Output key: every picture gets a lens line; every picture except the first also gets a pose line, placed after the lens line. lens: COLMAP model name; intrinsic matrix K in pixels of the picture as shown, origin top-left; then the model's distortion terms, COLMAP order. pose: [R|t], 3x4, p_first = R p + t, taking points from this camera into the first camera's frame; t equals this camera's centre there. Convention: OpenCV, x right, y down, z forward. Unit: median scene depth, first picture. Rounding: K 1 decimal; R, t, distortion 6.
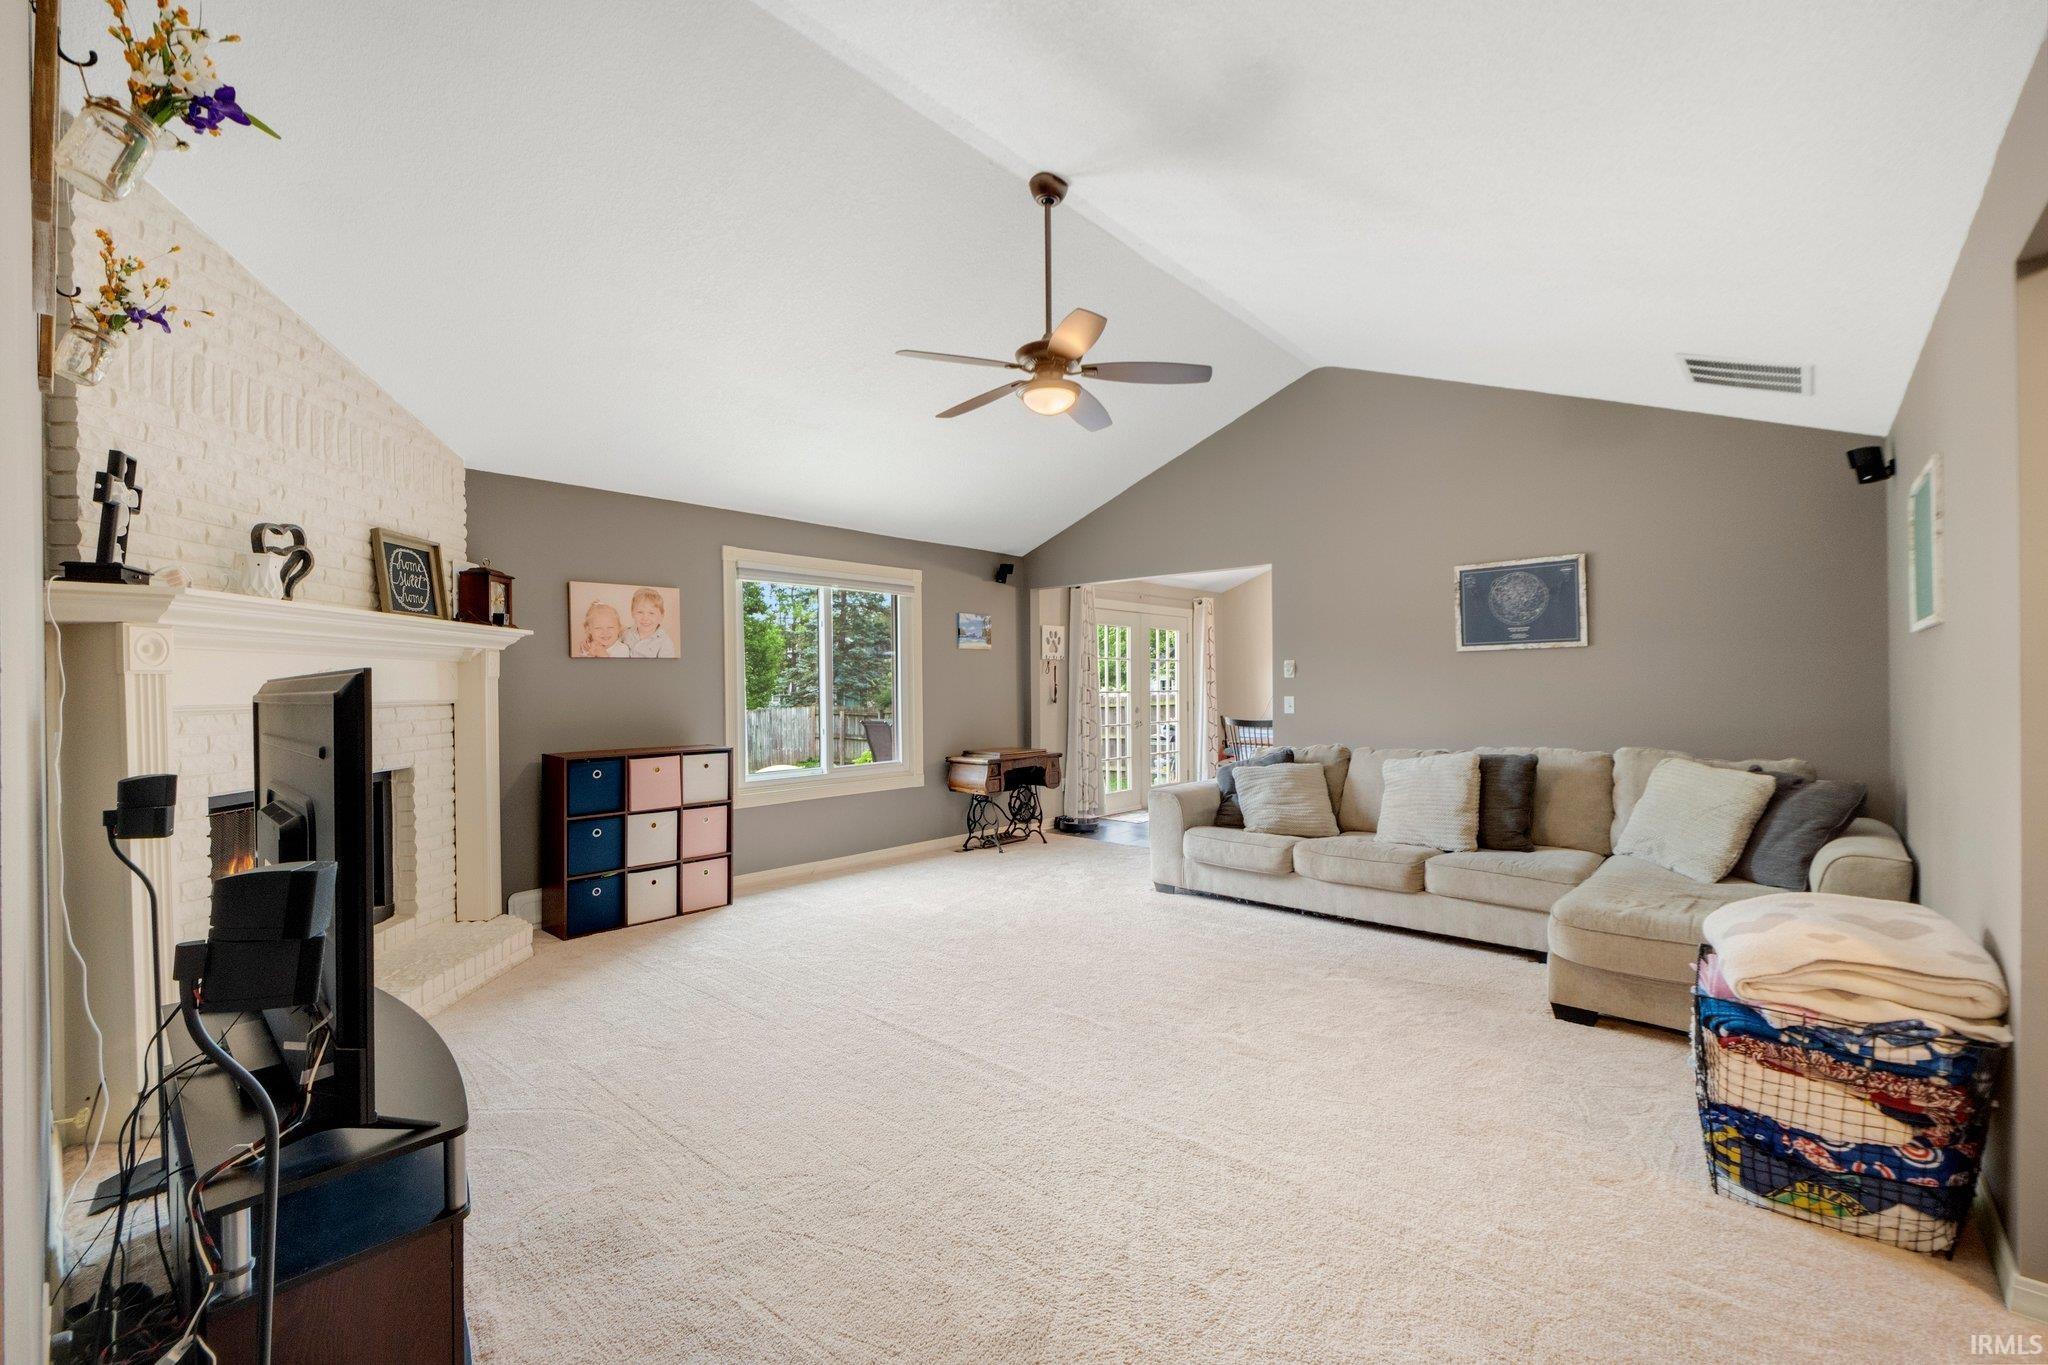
lens RADIAL K [[874.9, 0, 1018.7], [0, 874.9, 676.9], [0, 0, 1]] dist [-0.000573, -0.000428]
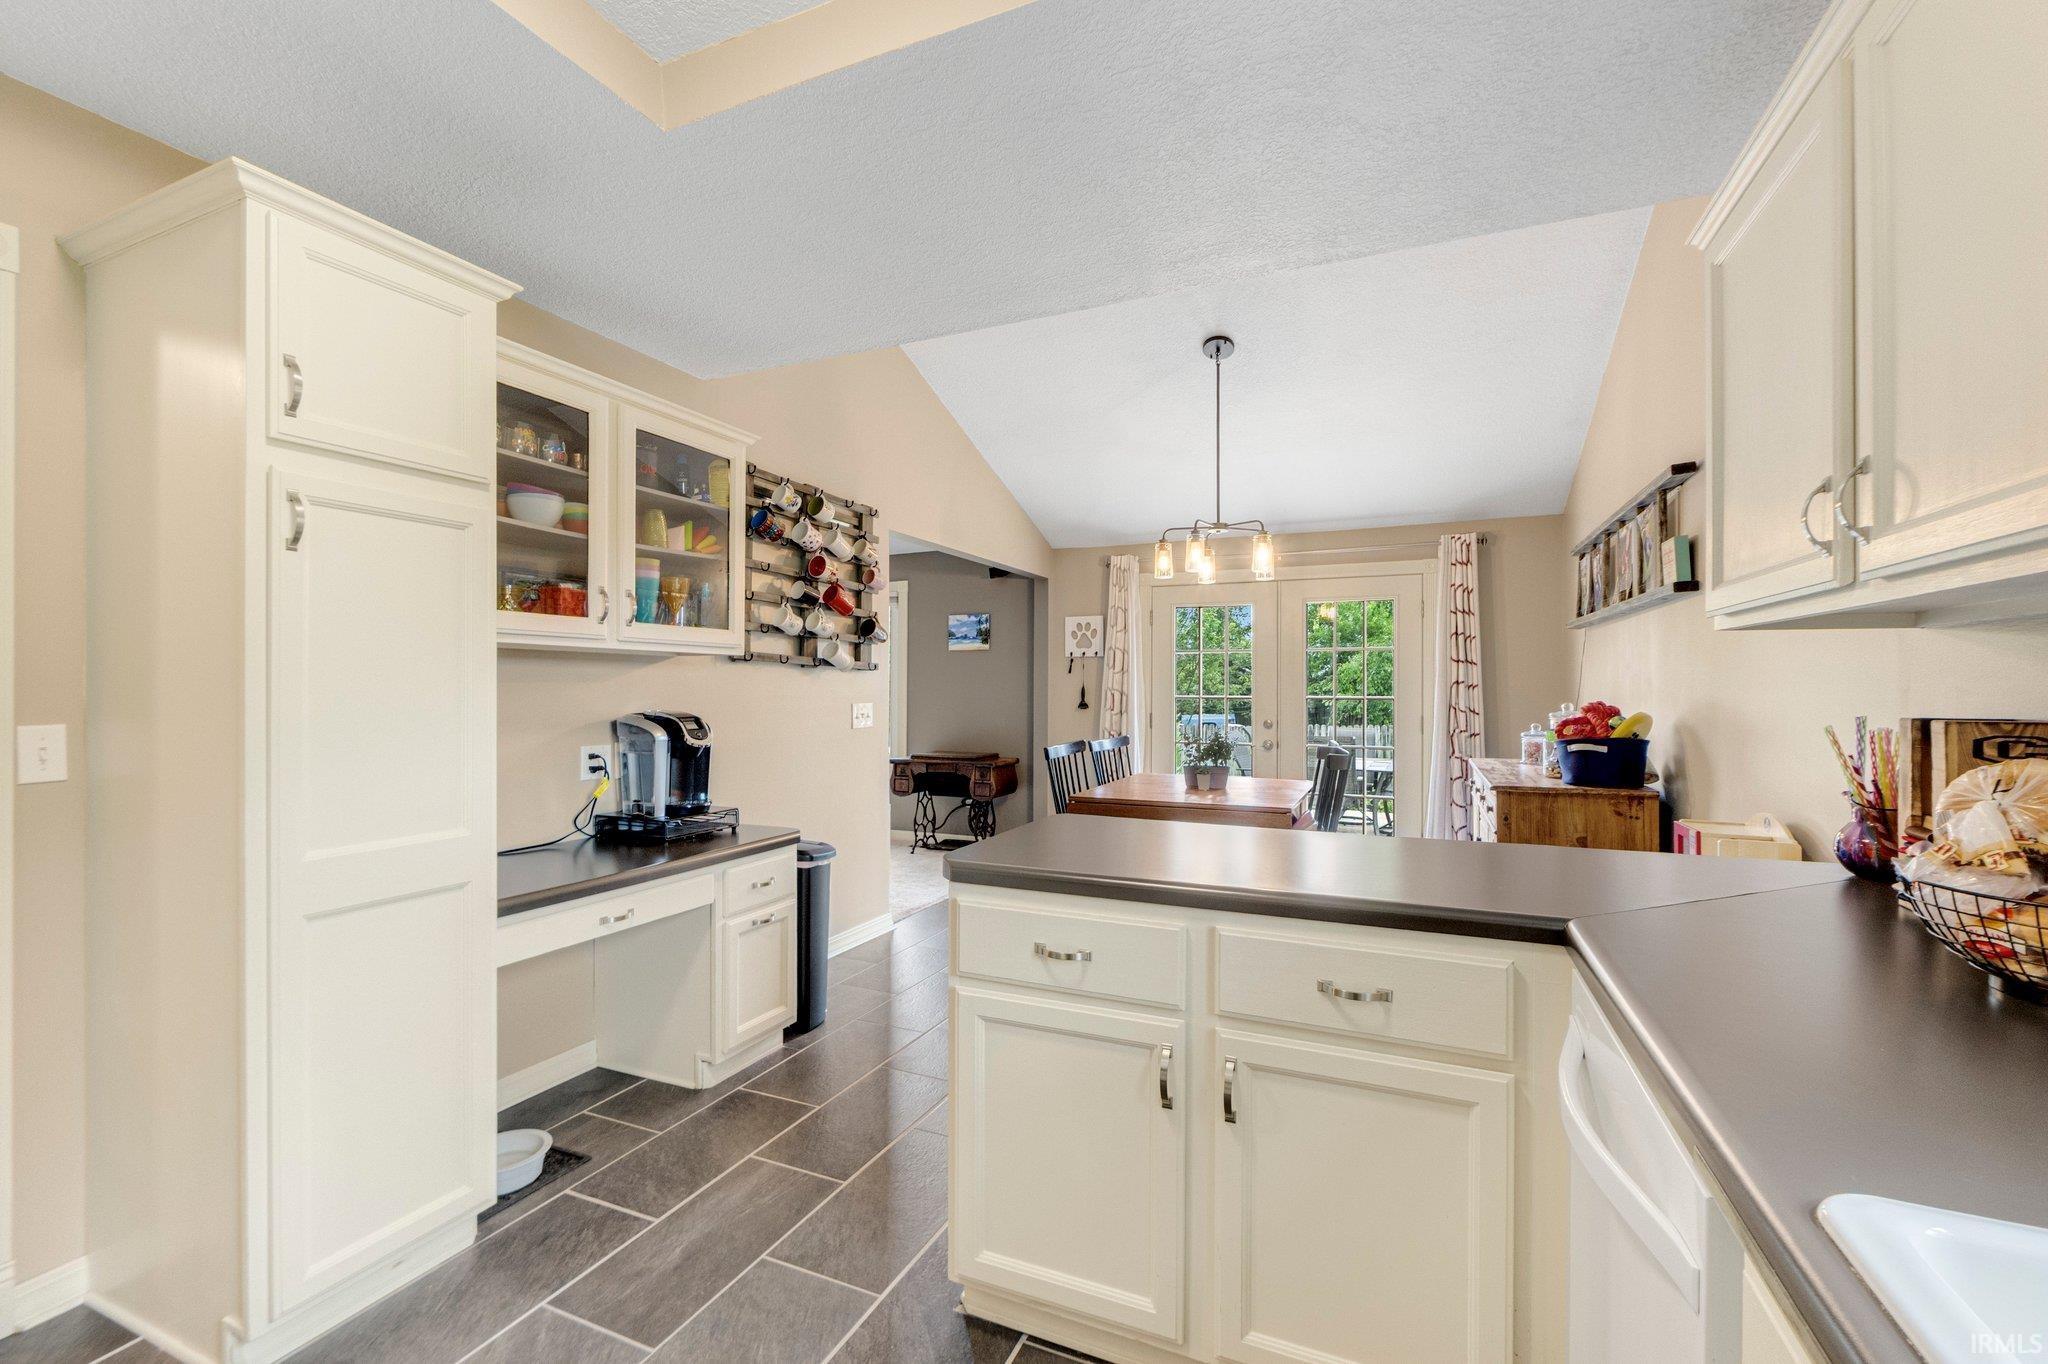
lens RADIAL K [[874.9, 0, 1013.6], [0, 874.9, 683.5], [0, 0, 1]] dist [-0.000573, -0.000428]
pose [[0.307736, -0.002017, -0.951470, 1.434880], [0.008059, 0.999967, 0.000487, 0.008925], [0.951438, -0.007817, 0.307742, 1.189897]]
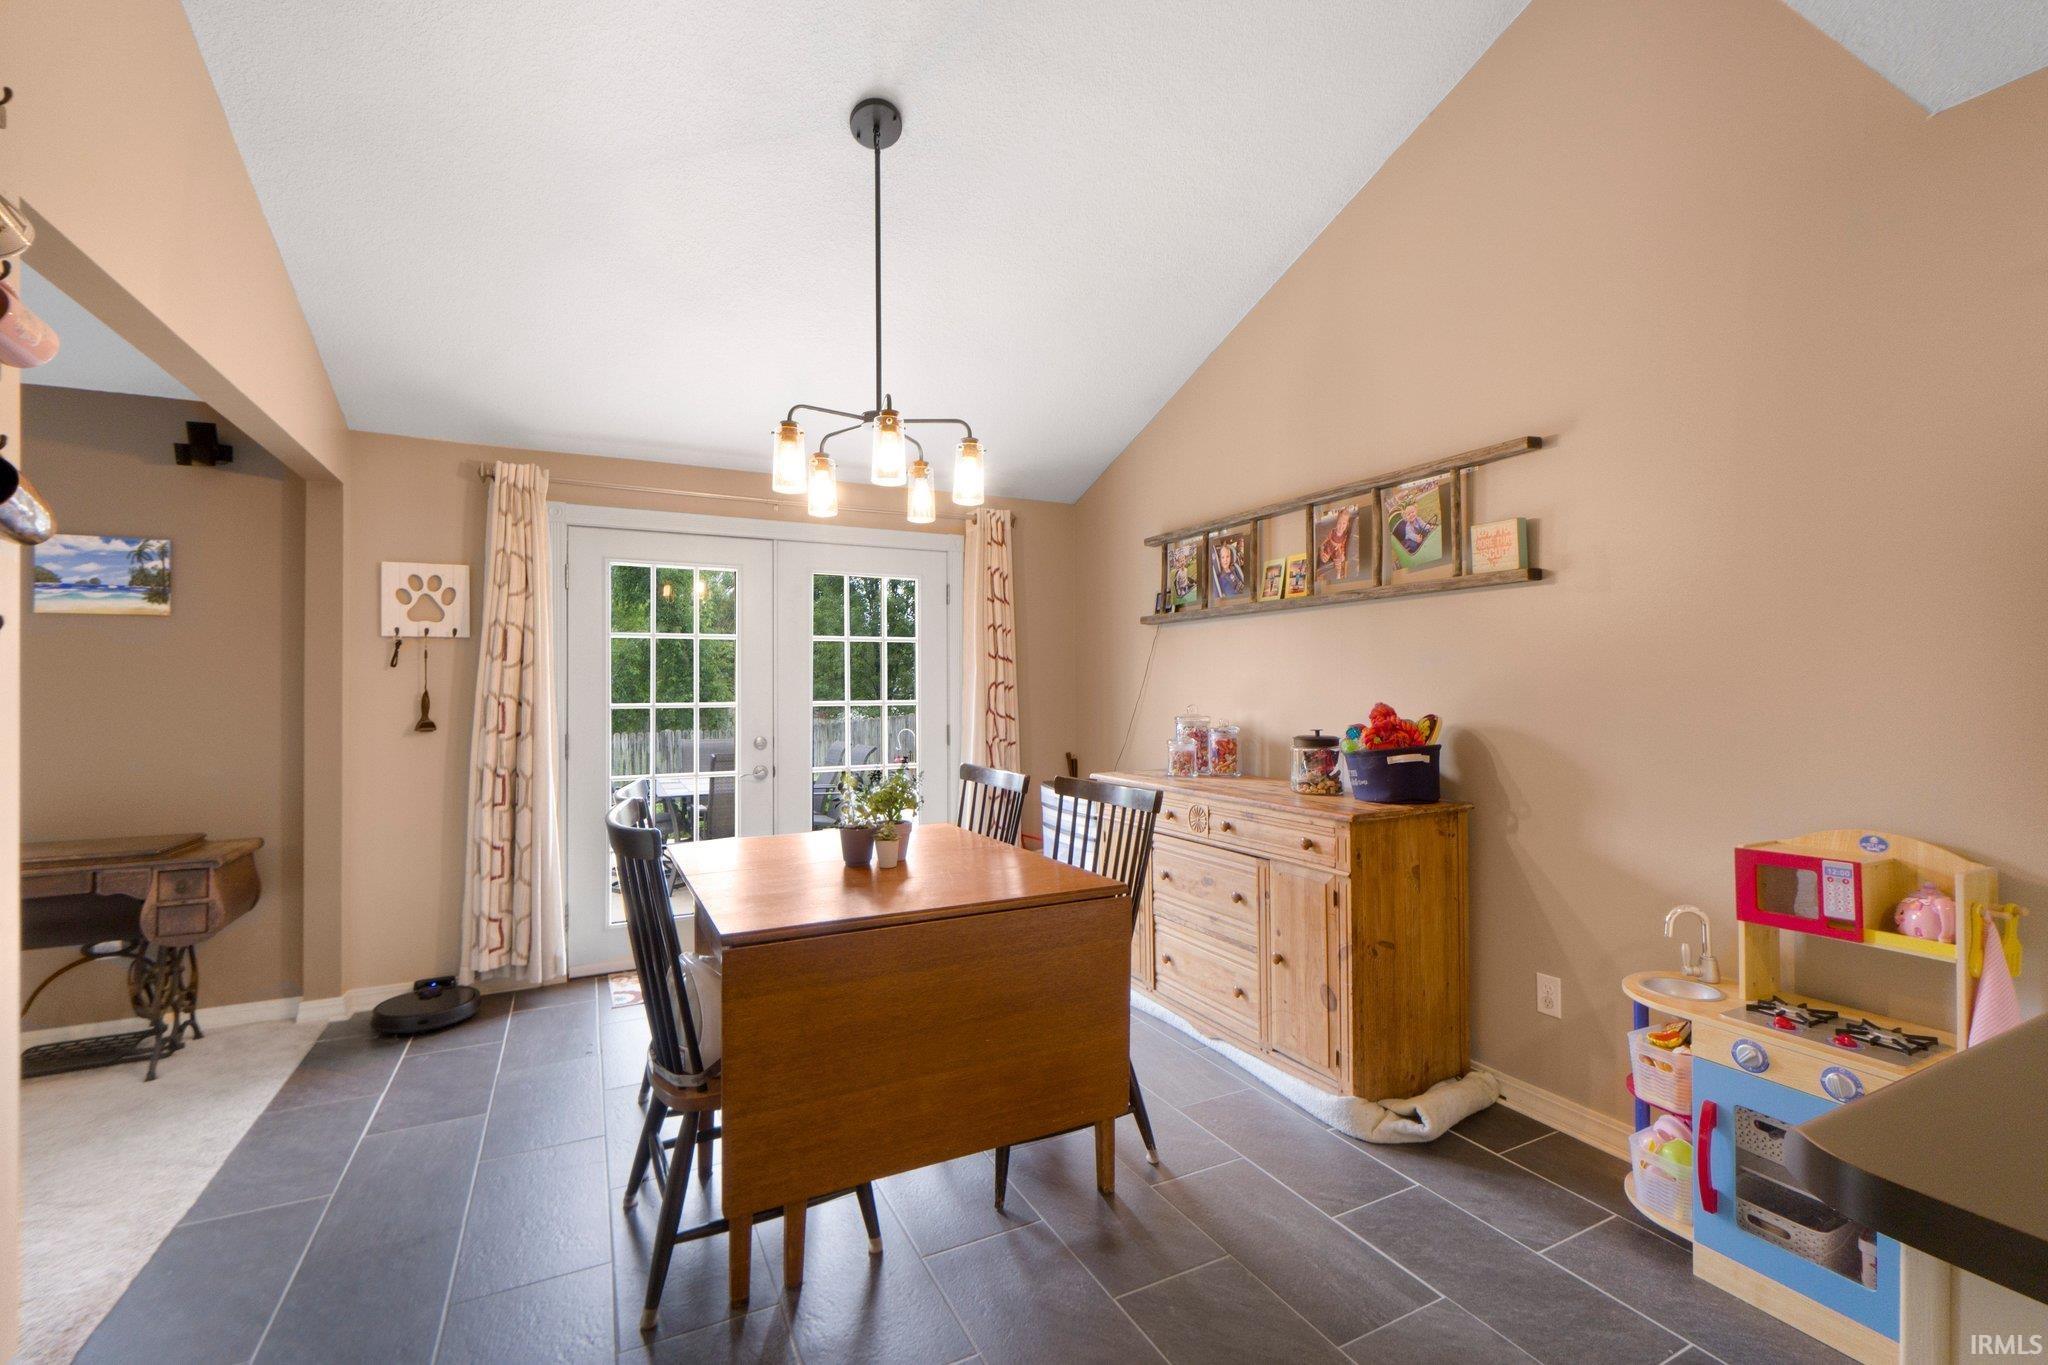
lens RADIAL K [[876.7, 0, 1021.6], [0, 876.7, 681.4], [0, 0, 1]] dist [0.001558, -0.001091]
pose [[0.933125, -0.006601, -0.359491, 0.876518], [0.008033, 0.999965, 0.002491, 0.008732], [0.359461, -0.005213, 0.933145, 1.196357]]
